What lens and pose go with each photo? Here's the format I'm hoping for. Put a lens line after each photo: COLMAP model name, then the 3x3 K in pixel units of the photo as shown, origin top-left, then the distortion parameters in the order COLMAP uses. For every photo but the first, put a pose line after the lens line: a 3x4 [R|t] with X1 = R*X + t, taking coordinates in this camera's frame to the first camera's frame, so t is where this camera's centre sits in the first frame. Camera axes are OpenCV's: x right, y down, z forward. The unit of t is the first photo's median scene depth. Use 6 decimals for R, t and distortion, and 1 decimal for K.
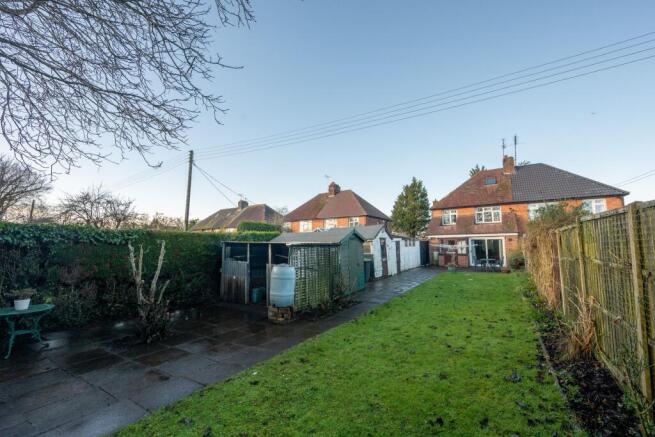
lens RADIAL K [[276.9, 0, 327.5], [0, 276.9, 218.5], [0, 0, 1]] dist [-0.000106, -0.000129]
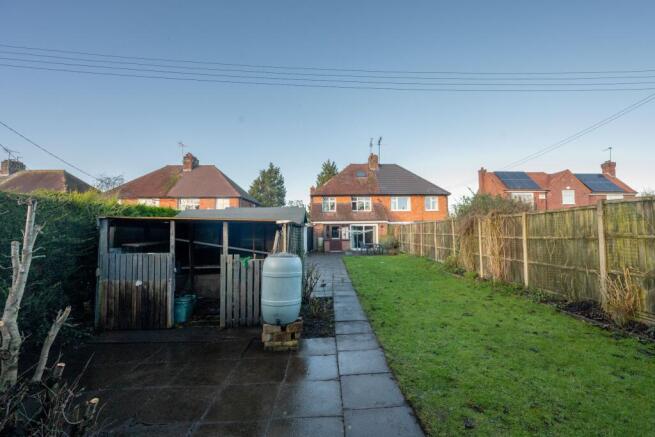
lens RADIAL K [[276.9, 0, 327.5], [0, 276.9, 218.5], [0, 0, 1]] dist [-0.000106, -0.000129]
pose [[0.818771, 0.031472, 0.573257, -0.170437], [-0.054918, 0.998211, 0.023635, 0.026669], [-0.571487, -0.050834, 0.819035, 0.173668]]
